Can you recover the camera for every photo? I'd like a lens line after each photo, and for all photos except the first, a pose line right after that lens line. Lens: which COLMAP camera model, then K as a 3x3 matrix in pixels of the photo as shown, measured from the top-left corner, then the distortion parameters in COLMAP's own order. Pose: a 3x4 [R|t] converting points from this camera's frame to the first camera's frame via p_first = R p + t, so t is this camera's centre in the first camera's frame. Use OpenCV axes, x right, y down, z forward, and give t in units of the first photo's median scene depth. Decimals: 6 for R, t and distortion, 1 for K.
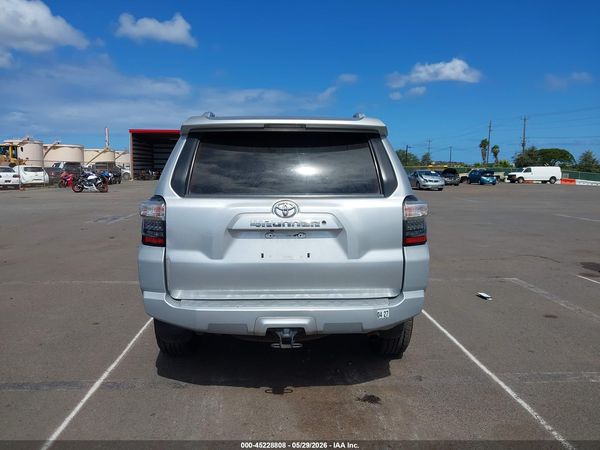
lens RADIAL K [[475.3, 0, 298.5], [0, 475.3, 219.7], [0, 0, 1]] dist [0.014250, -0.027943]
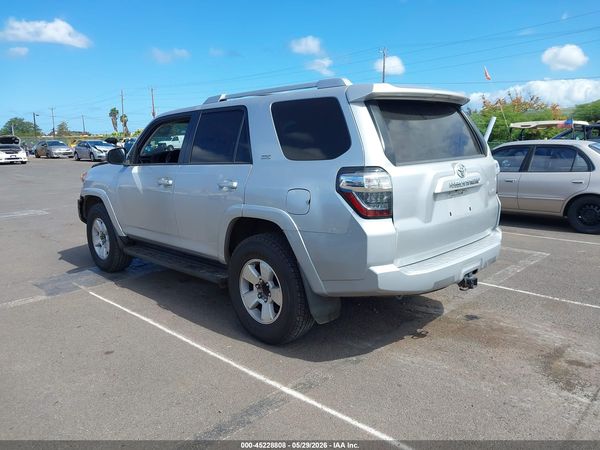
lens RADIAL K [[475.3, 0, 293.2], [0, 475.3, 221.6], [0, 0, 1]] dist [0.014250, -0.027943]
pose [[0.730466, -0.135127, 0.669448, -0.069145], [0.090404, 0.990736, 0.101334, -0.003339], [-0.676939, -0.013500, 0.735915, 0.026569]]
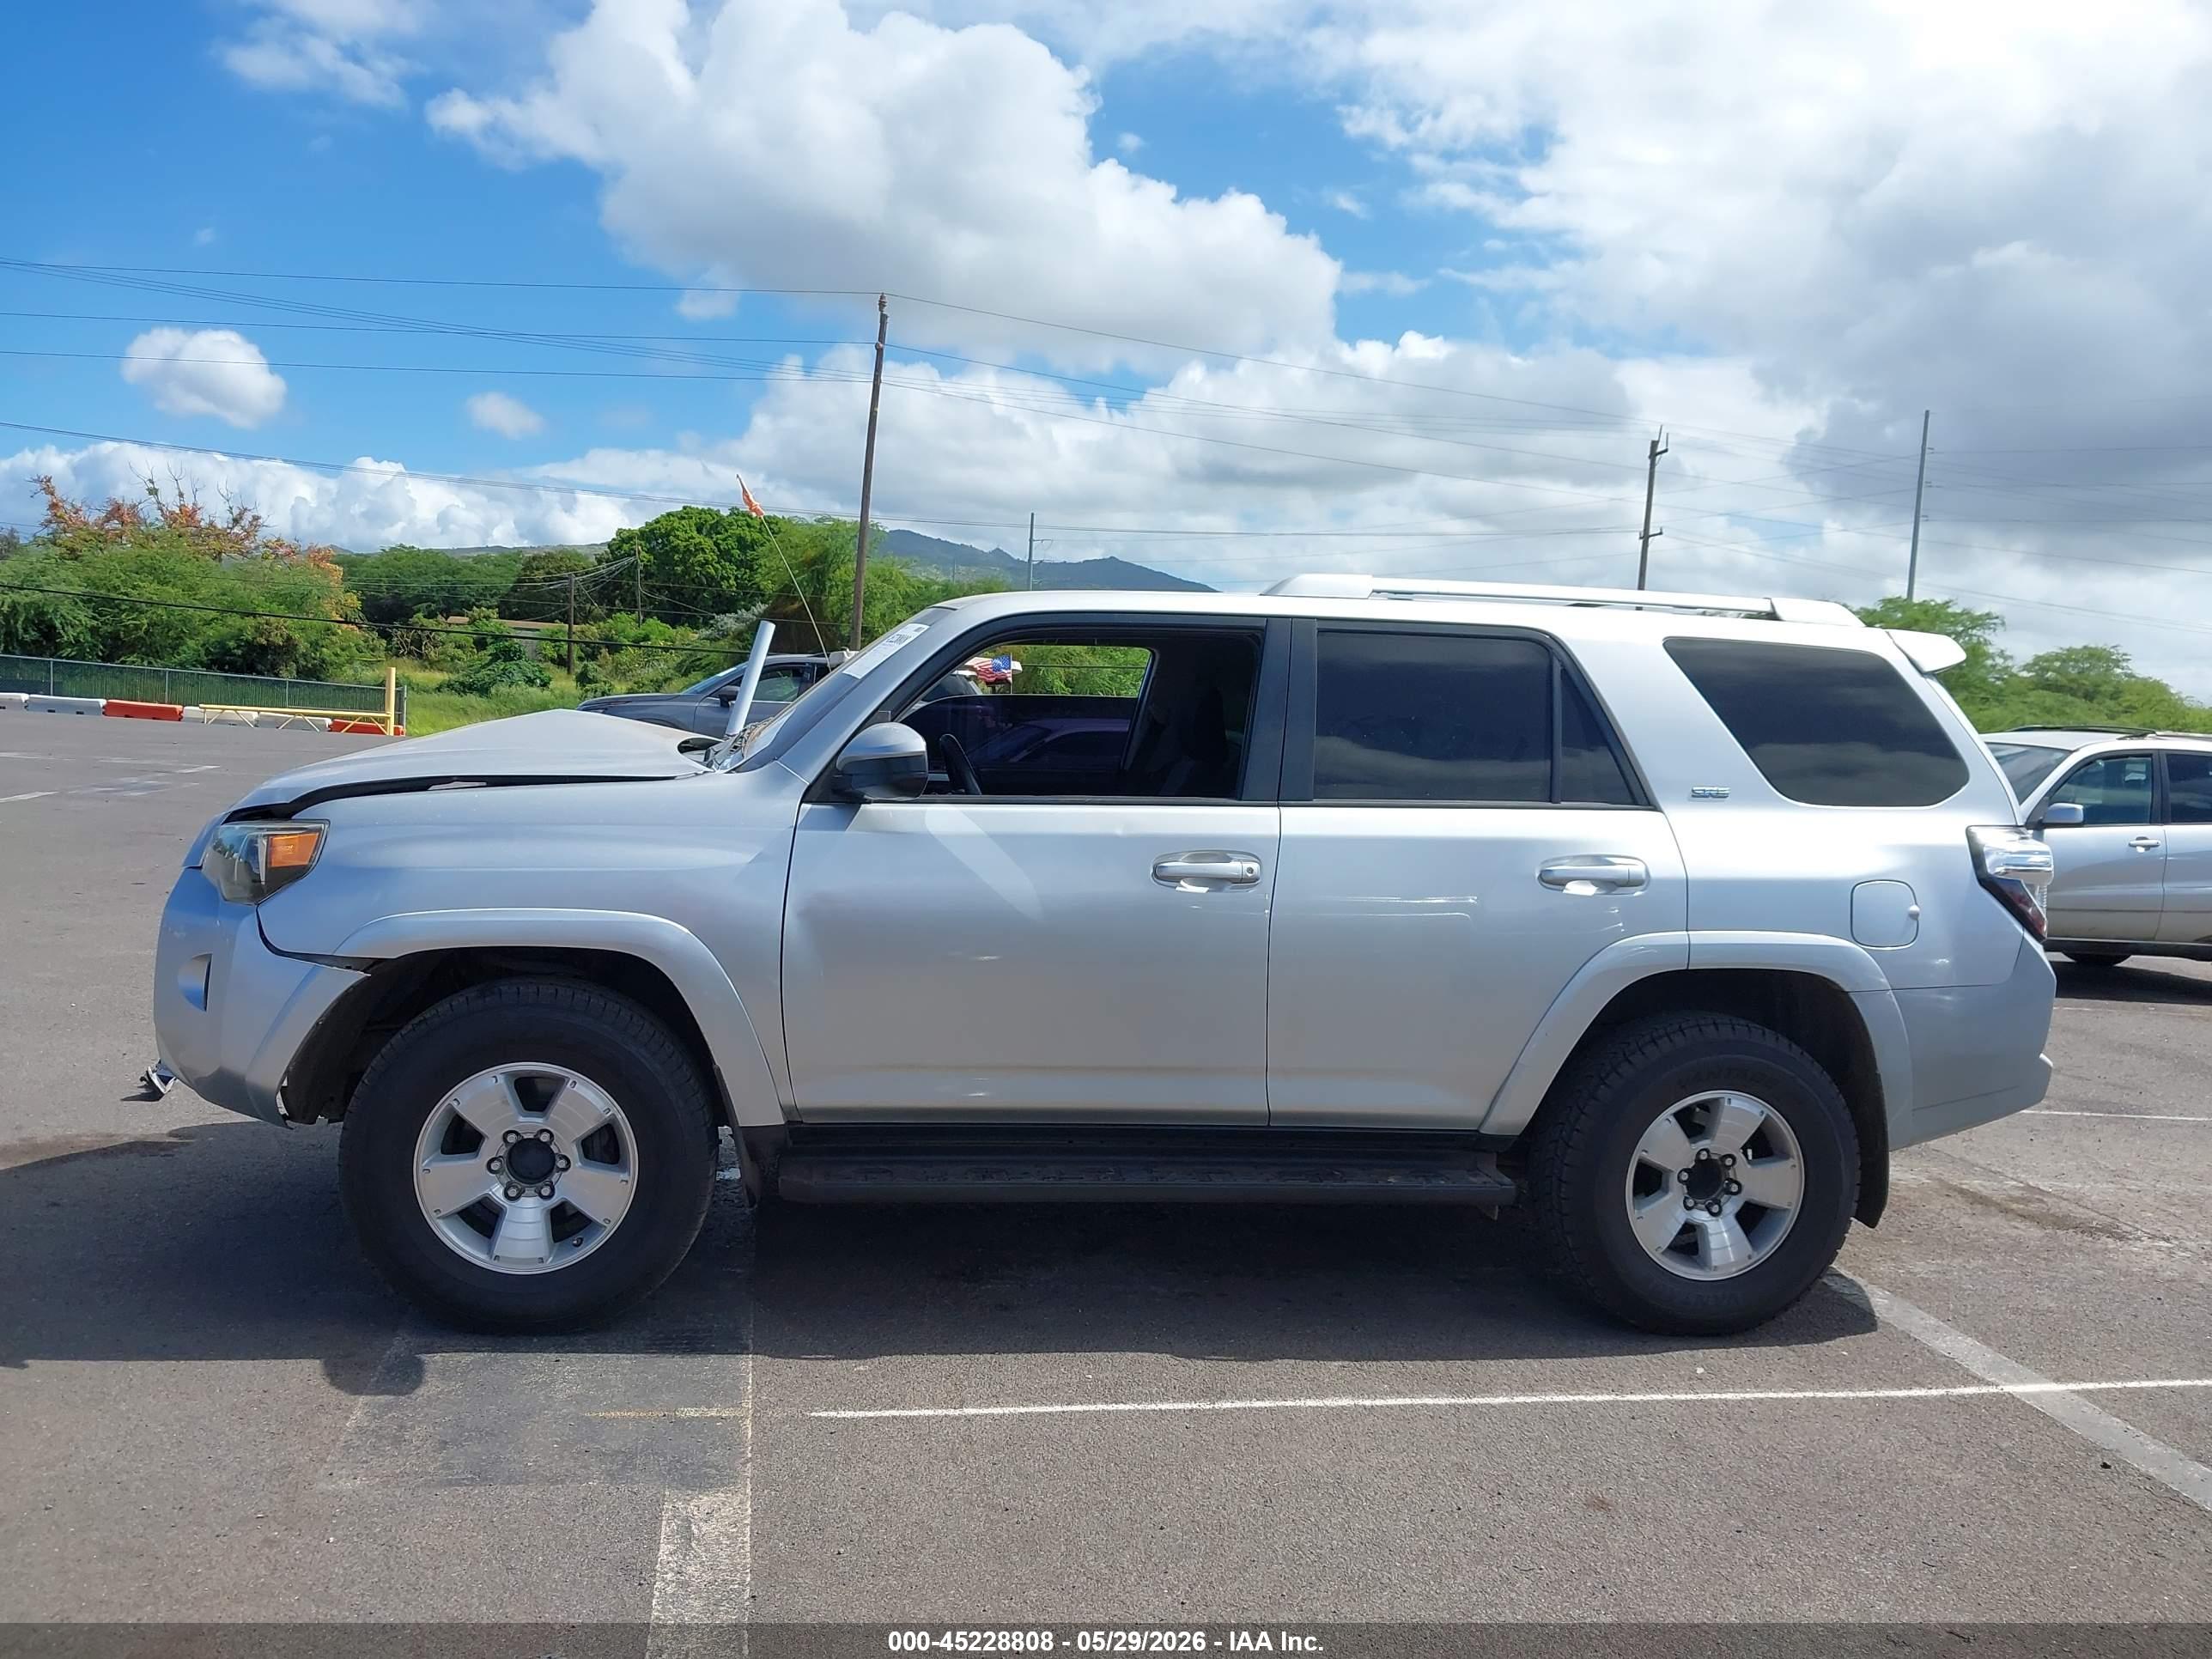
lens RADIAL K [[1752.3, 0, 1100.8], [0, 1752.3, 844.6], [0, 0, 1]] dist [0.014250, -0.027943]
pose [[-0.144064, -0.096086, 0.984892, -0.111307], [0.038720, 0.993965, 0.102635, -0.014557], [-0.988811, 0.052921, -0.139474, 0.131268]]
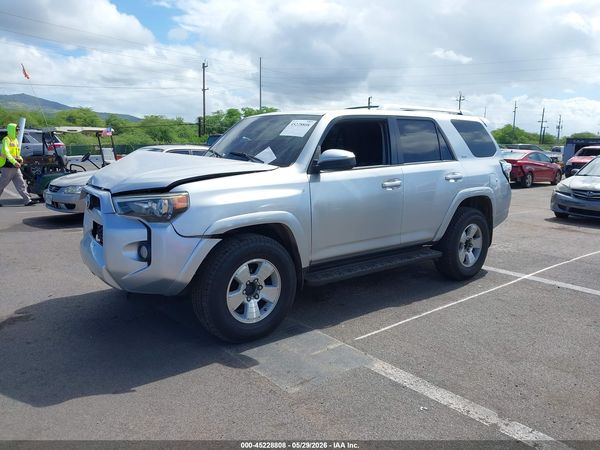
lens RADIAL K [[475.3, 0, 298.5], [0, 475.3, 221.2], [0, 0, 1]] dist [0.014250, -0.027943]
pose [[-0.615407, -0.141601, 0.775386, -0.086354], [0.057476, 0.973050, 0.223316, -0.018672], [-0.786111, 0.181996, -0.590683, 0.185175]]
